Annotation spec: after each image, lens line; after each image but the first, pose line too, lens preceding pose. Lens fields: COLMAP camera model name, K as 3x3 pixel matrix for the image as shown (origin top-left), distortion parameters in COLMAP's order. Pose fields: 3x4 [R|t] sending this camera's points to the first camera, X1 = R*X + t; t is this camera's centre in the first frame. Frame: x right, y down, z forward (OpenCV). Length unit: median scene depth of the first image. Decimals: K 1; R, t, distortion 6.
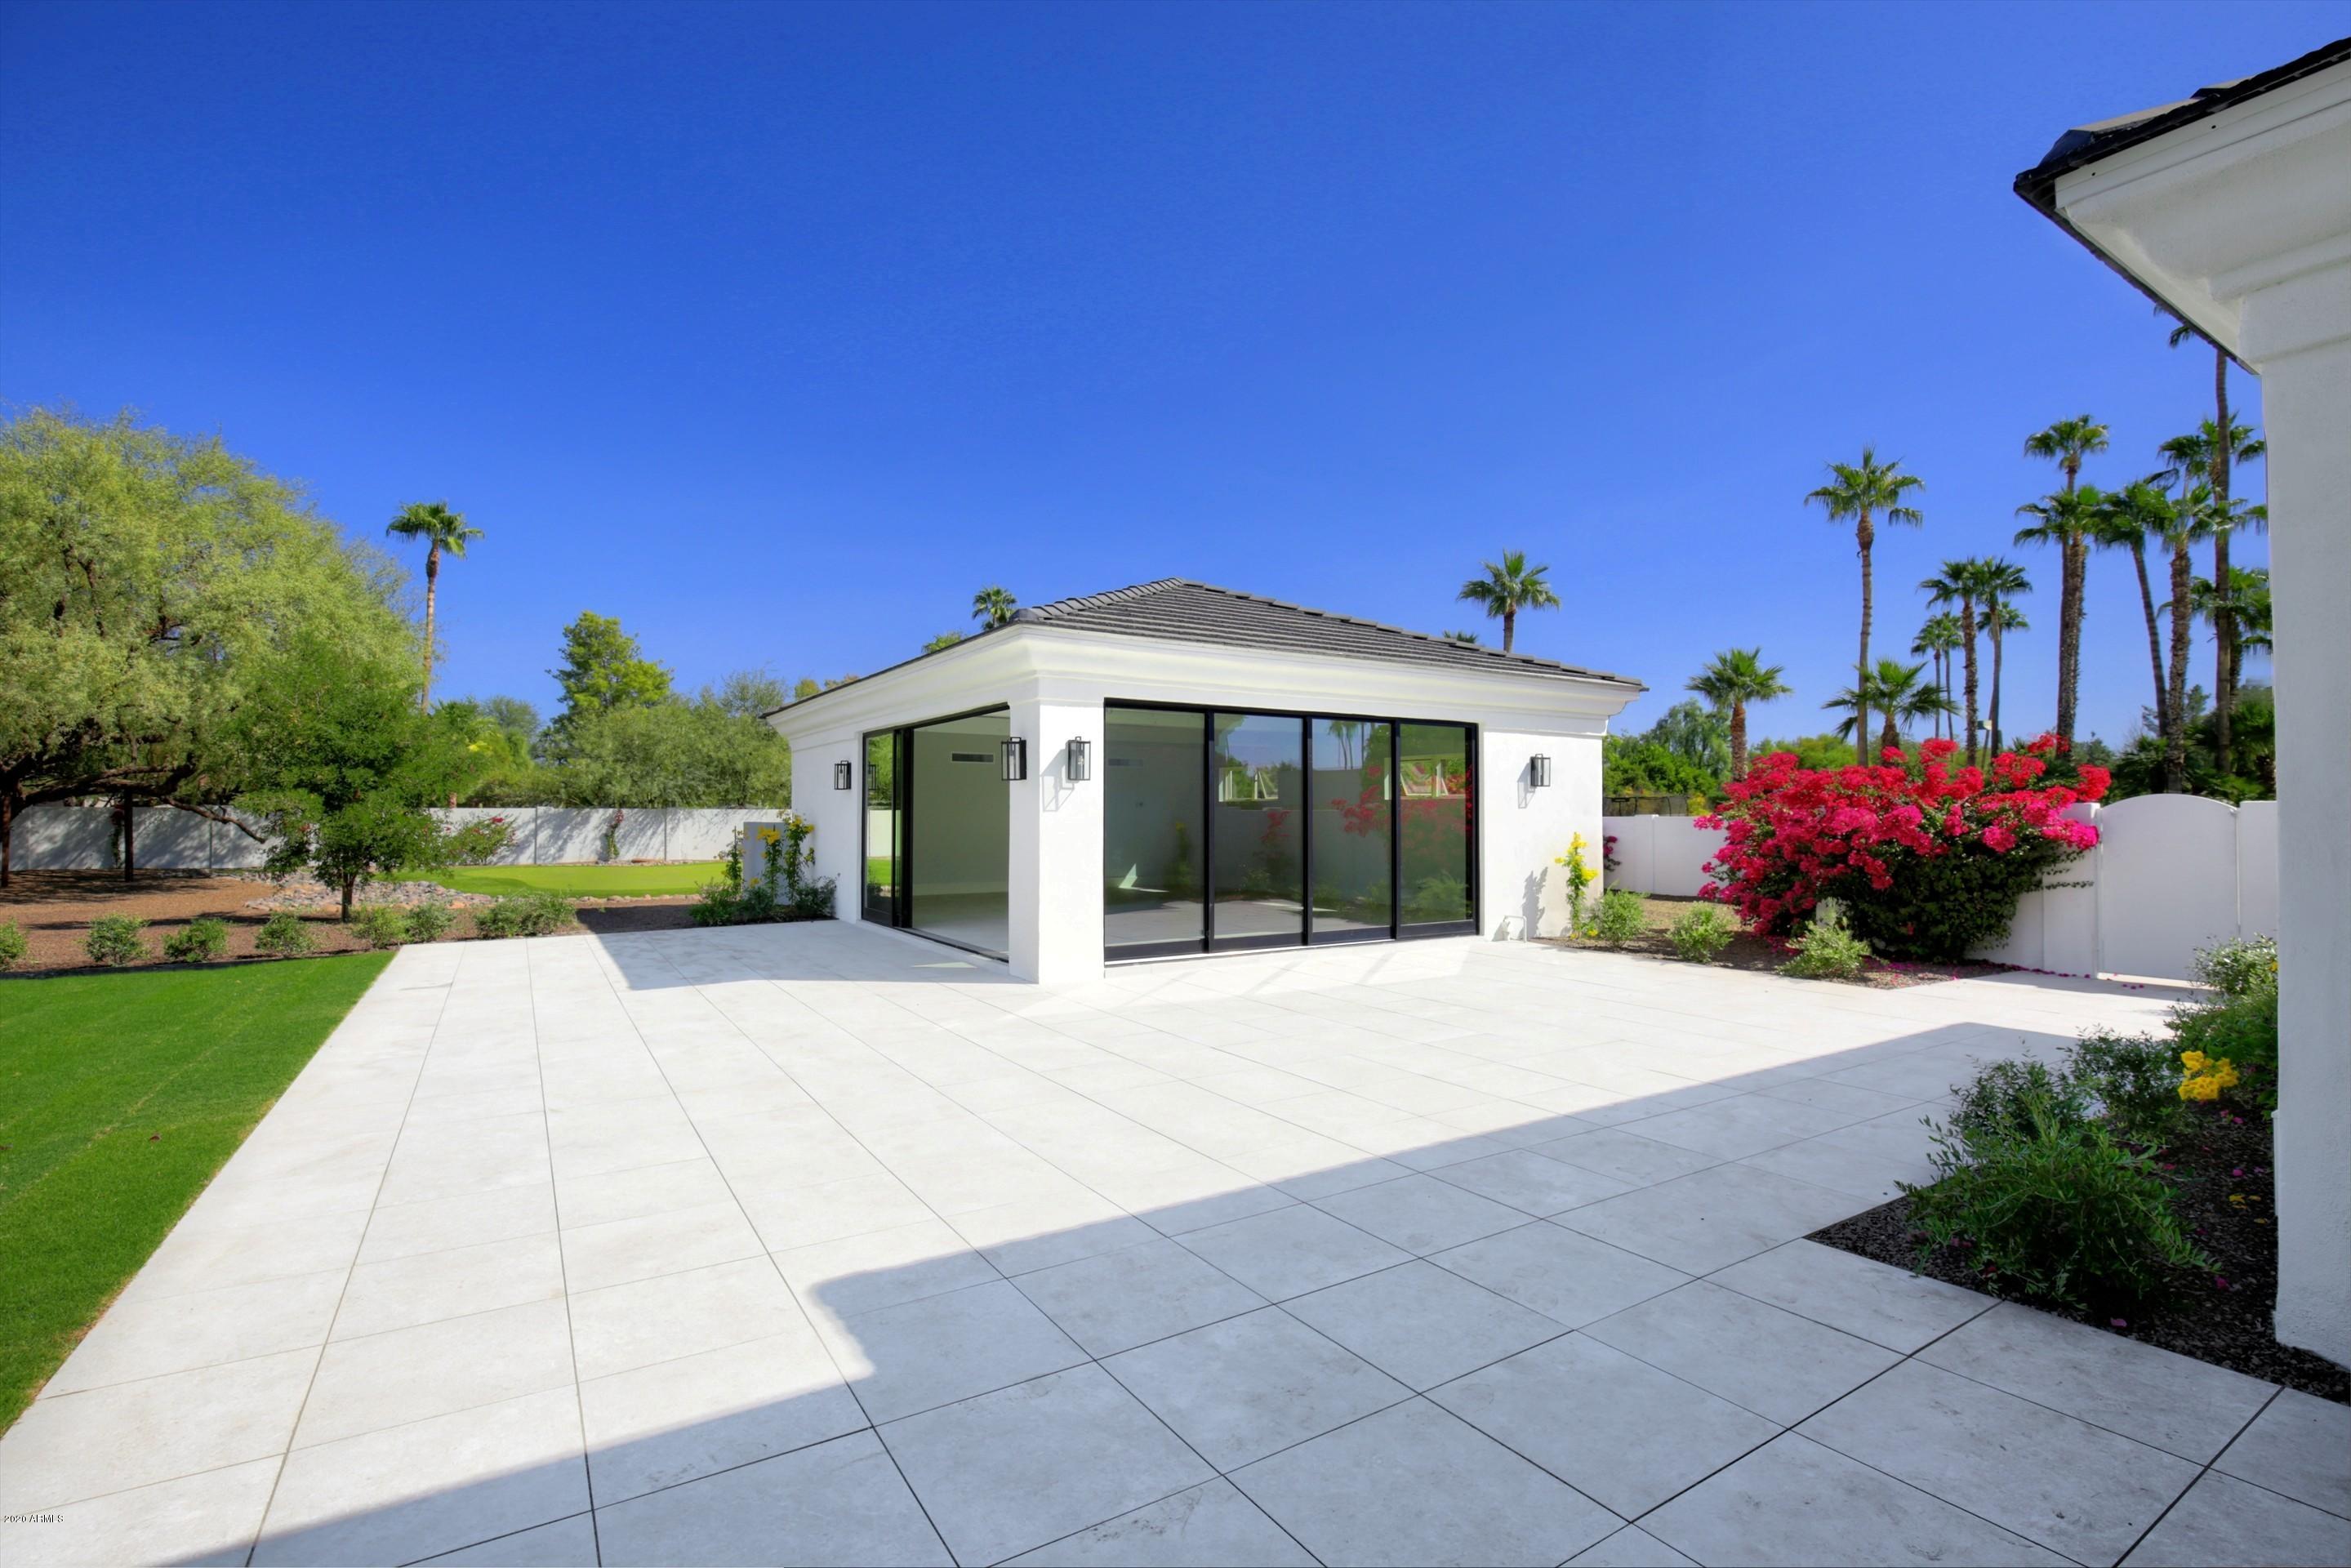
lens RADIAL K [[1074.6, 0, 1175.5], [0, 1074.6, 784.0], [0, 0, 1]] dist [-0.024256, 0.000572]
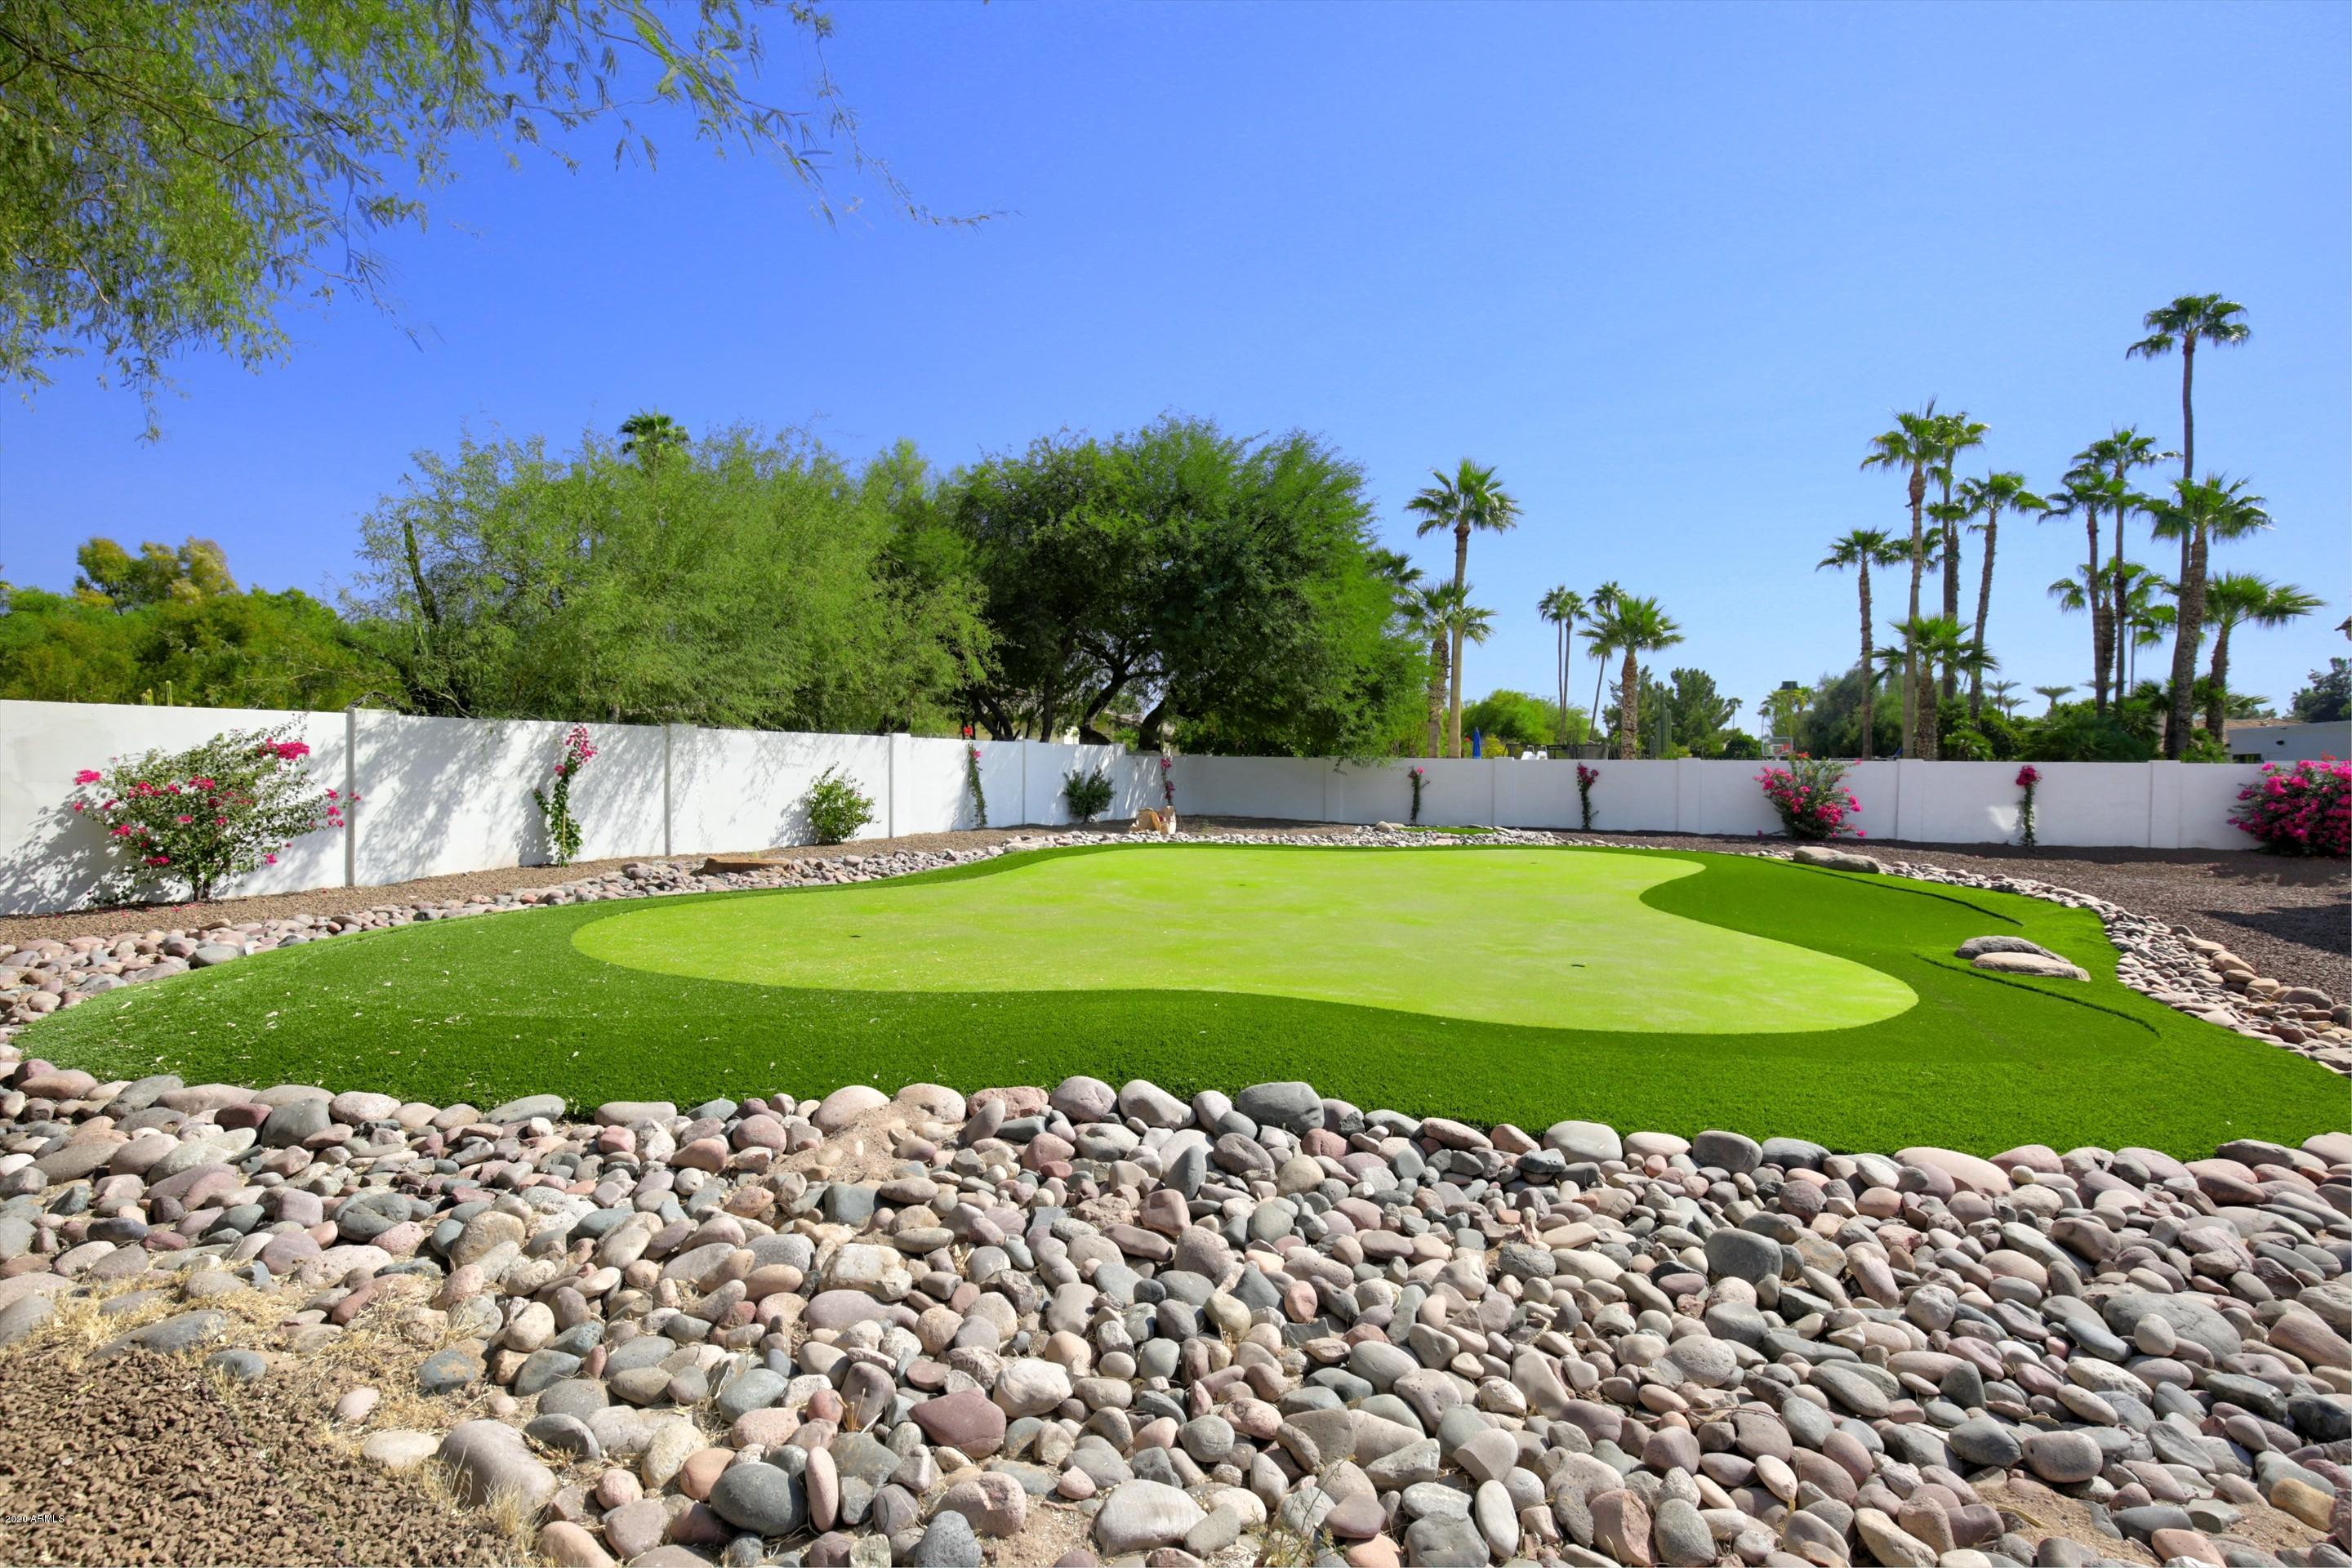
lens RADIAL K [[1075.0, 0, 1176.0], [0, 1075.0, 784.0], [0, 0, 1]] dist [-0.024256, 0.000572]
pose [[0.852137, -0.000607, 0.523319, -1.445547], [-0.027298, 0.998586, 0.045609, 0.058965], [-0.522607, -0.053151, 0.850915, 1.495801]]
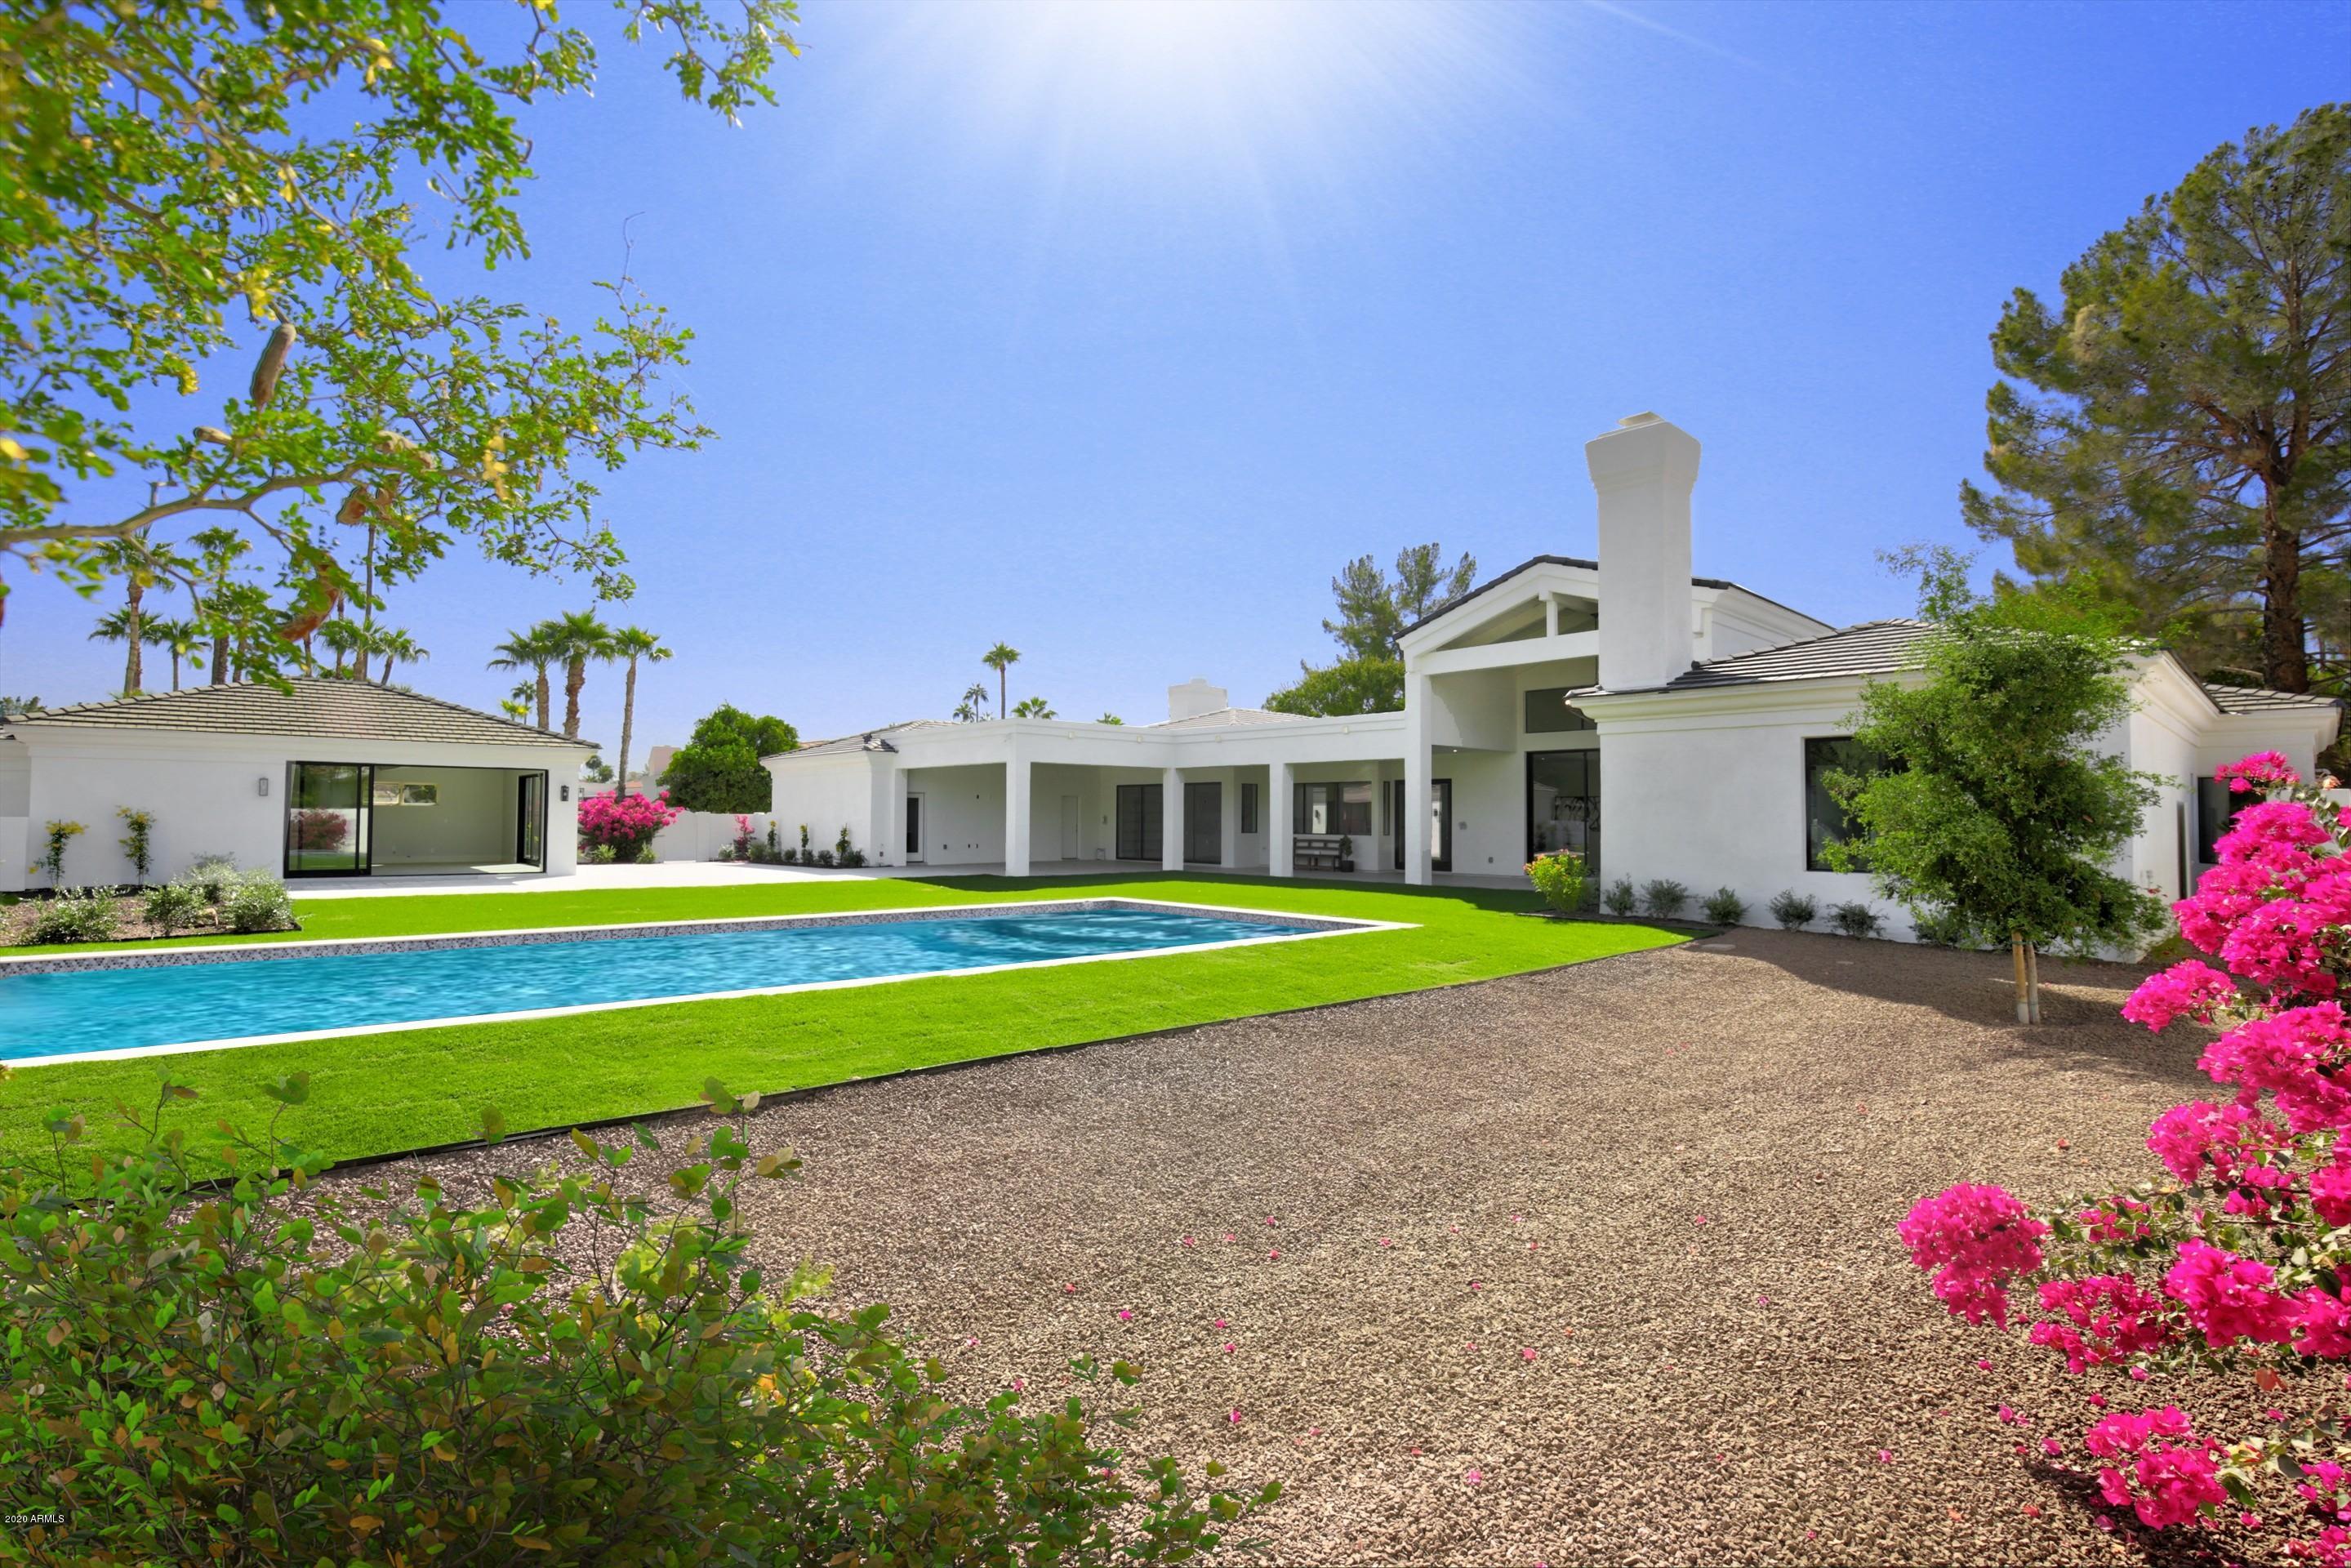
lens RADIAL K [[1070.7, 0, 1175.5], [0, 1070.7, 784.0], [0, 0, 1]] dist [-0.030008, 0.000722]
pose [[-0.171097, 0.031460, 0.984752, -2.296834], [-0.032674, 0.998759, -0.037584, 0.001581], [-0.984712, -0.038606, -0.169857, -0.041632]]
